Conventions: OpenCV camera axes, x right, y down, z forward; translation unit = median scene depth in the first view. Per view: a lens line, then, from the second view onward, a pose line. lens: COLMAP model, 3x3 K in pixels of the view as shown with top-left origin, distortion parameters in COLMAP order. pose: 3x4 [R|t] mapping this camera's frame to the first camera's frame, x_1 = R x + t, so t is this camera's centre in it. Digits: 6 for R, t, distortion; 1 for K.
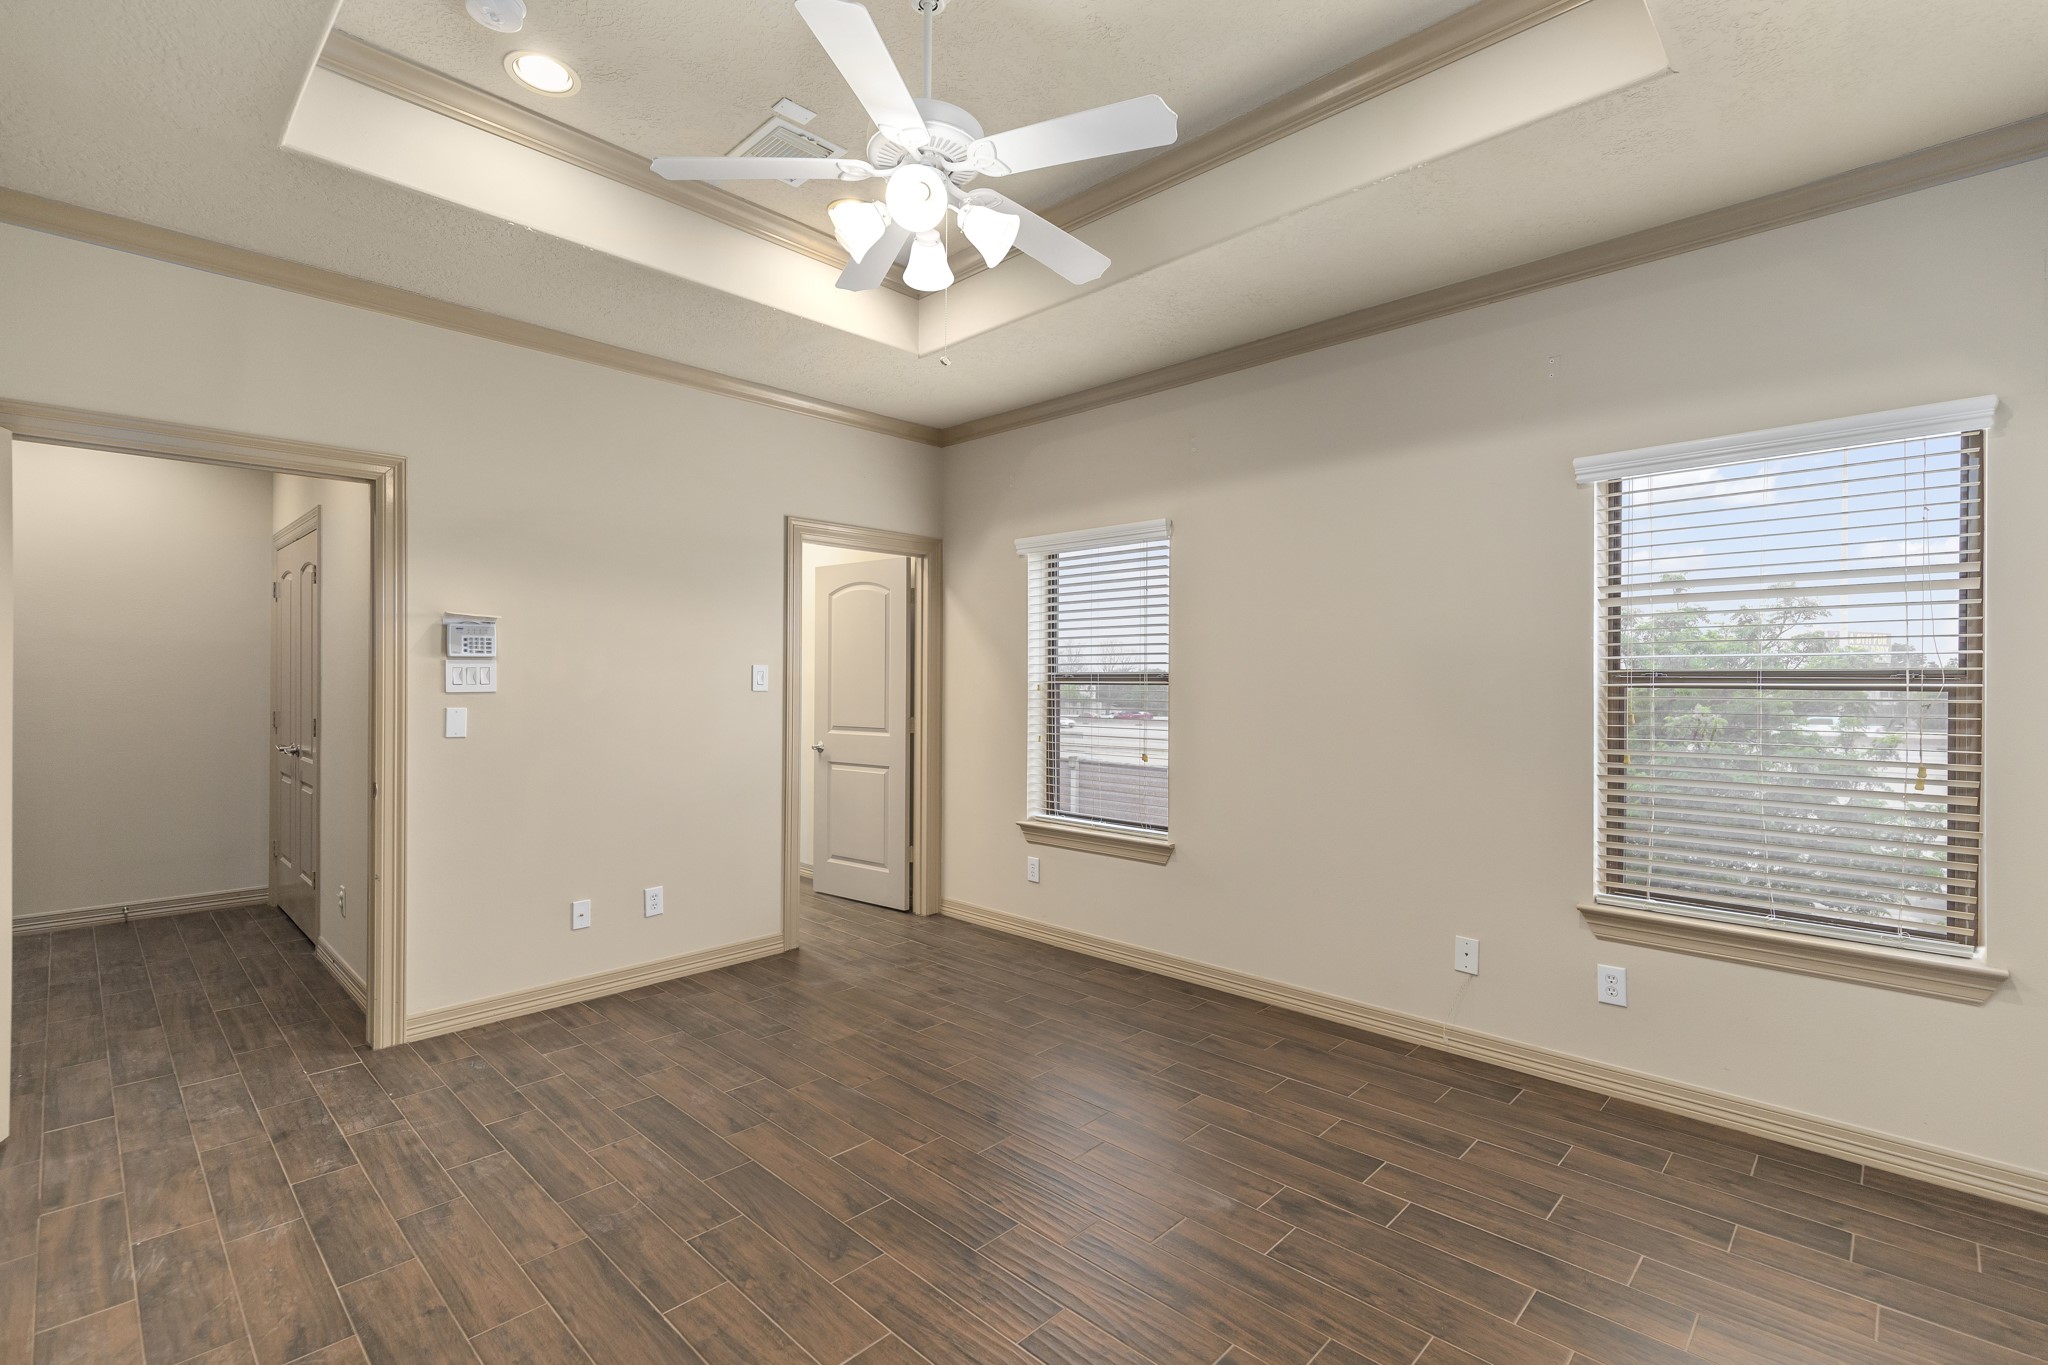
lens RADIAL K [[920.1, 0, 1024.0], [0, 920.1, 682.5], [0, 0, 1]] dist [0.010281, -0.000322]
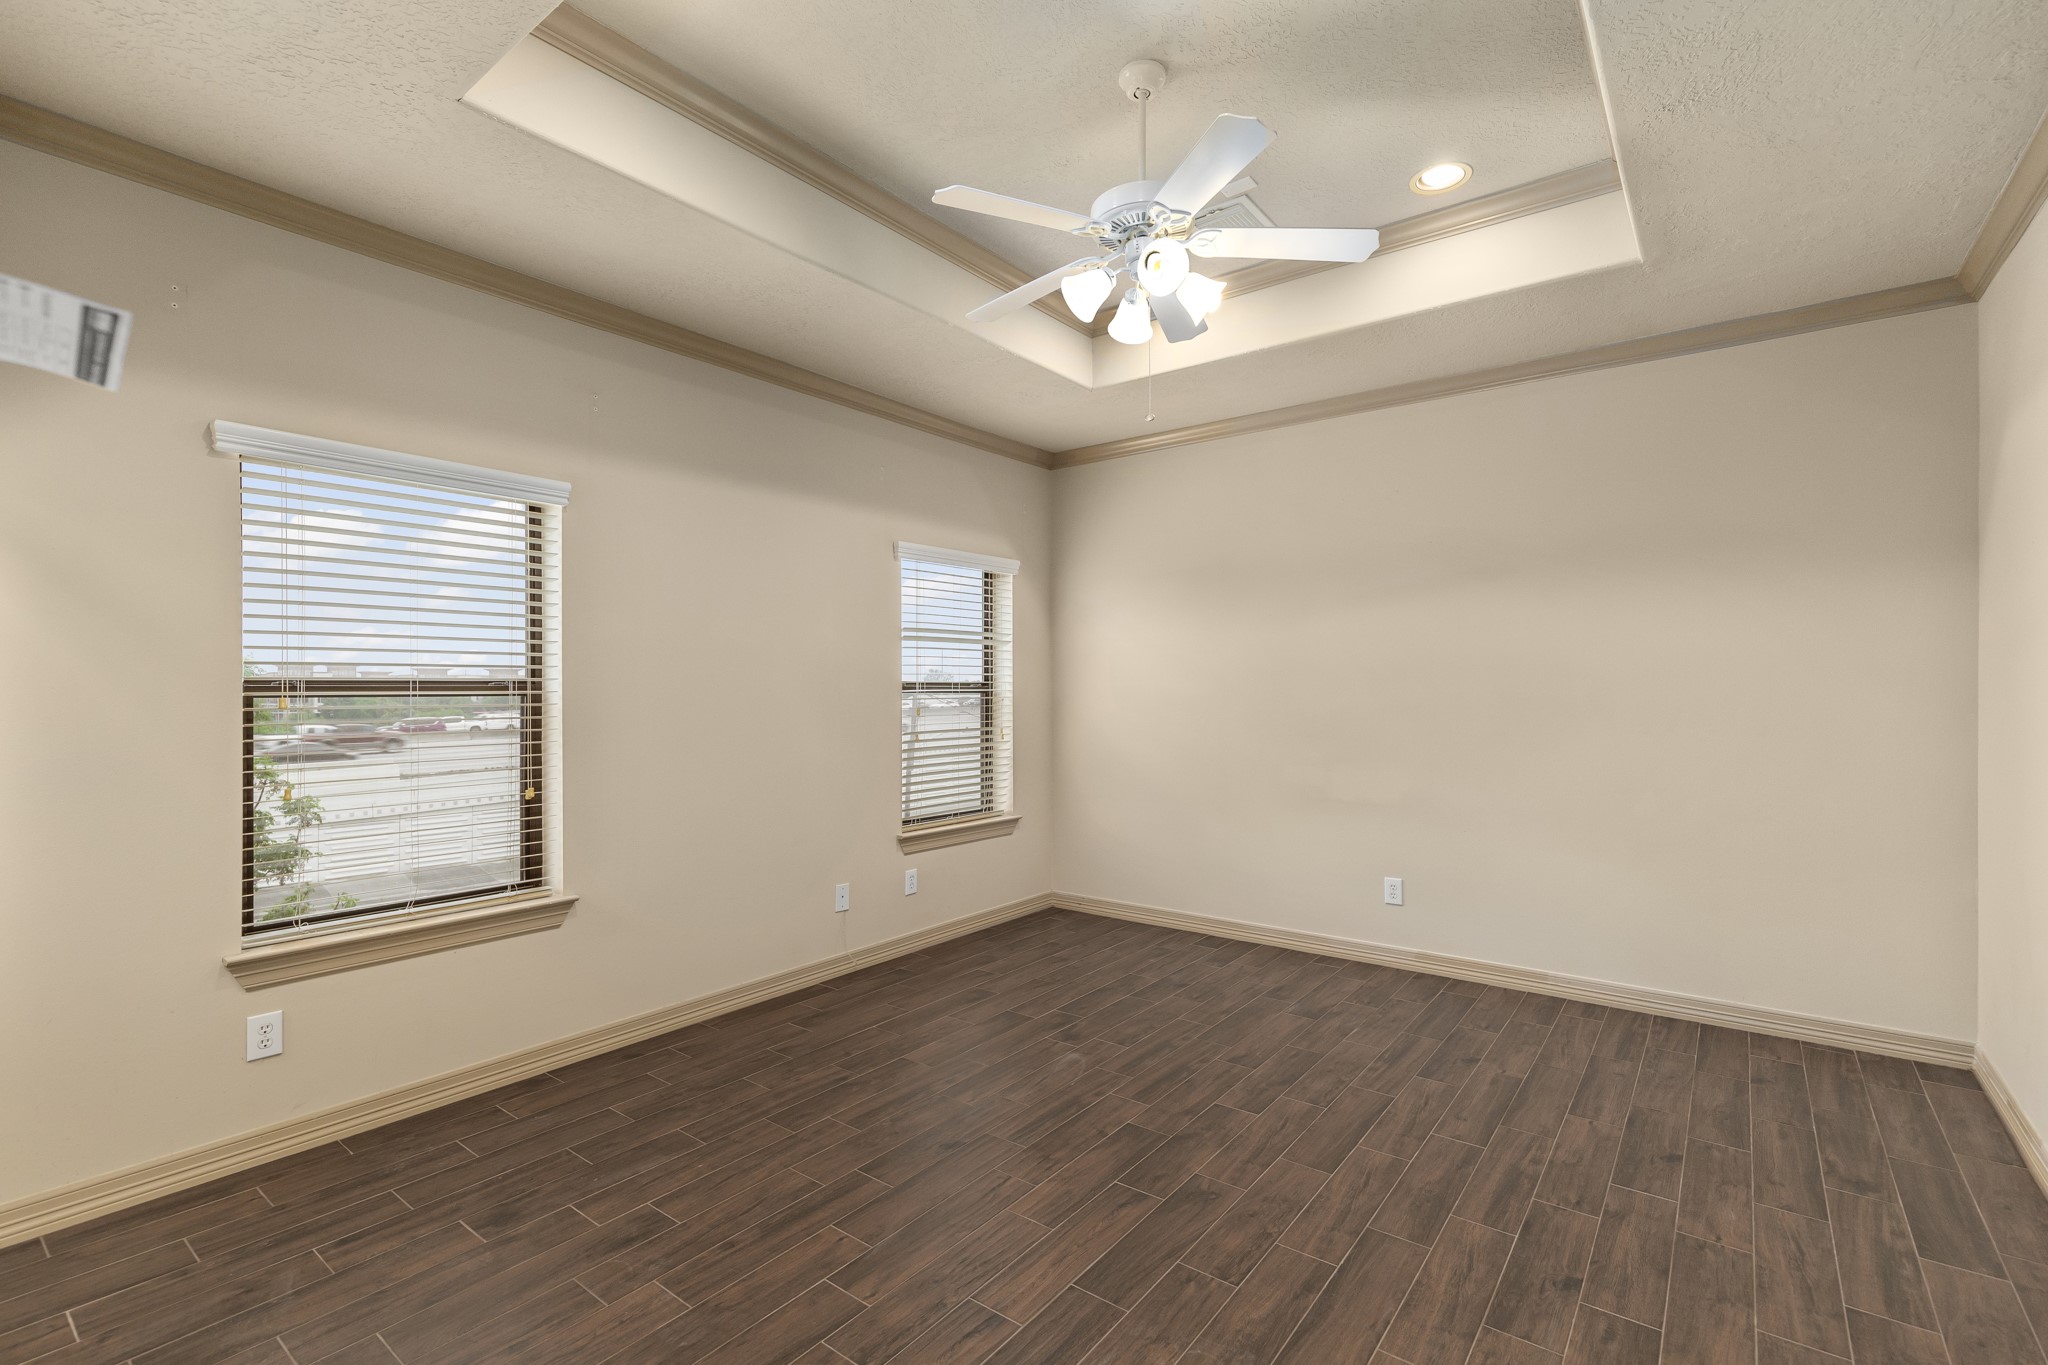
lens RADIAL K [[928.7, 0, 1023.1], [0, 928.7, 692.9], [0, 0, 1]] dist [0.006861, -0.000607]
pose [[-0.110465, -0.006529, 0.993859, -0.833305], [0.005697, 0.999958, 0.007202, -0.003798], [-0.993864, 0.006458, -0.110423, 0.860244]]
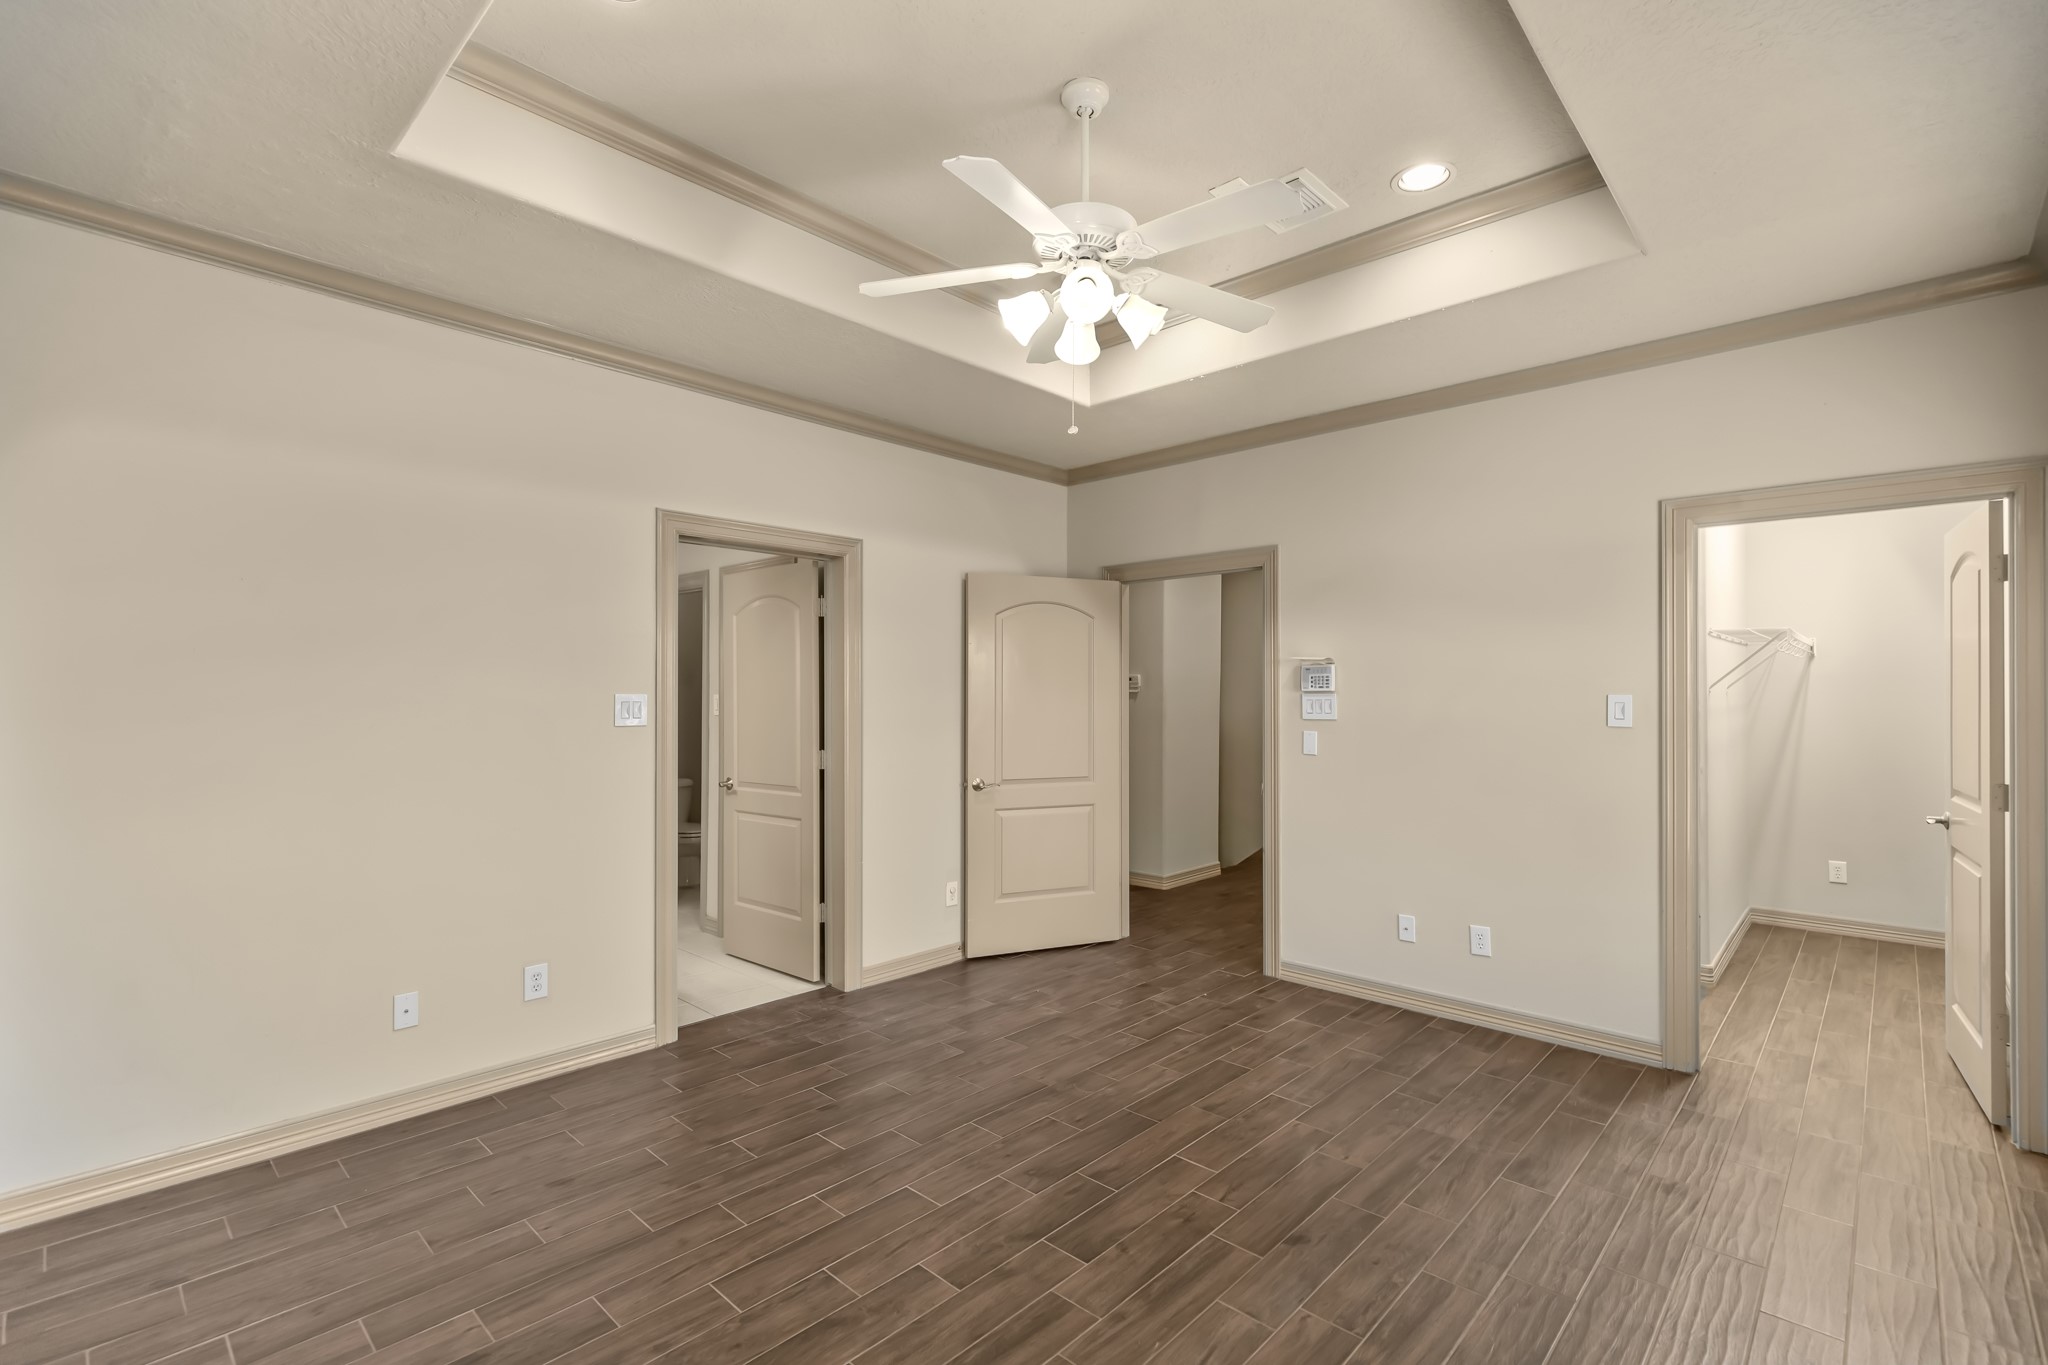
lens RADIAL K [[914.3, 0, 1031.6], [0, 914.3, 693.2], [0, 0, 1]] dist [-0.001405, 0.000003]
pose [[0.021321, -0.004484, -0.999763, 0.663164], [-0.006861, 0.999966, -0.004631, -0.017639], [0.999749, 0.006958, 0.021290, 0.615783]]
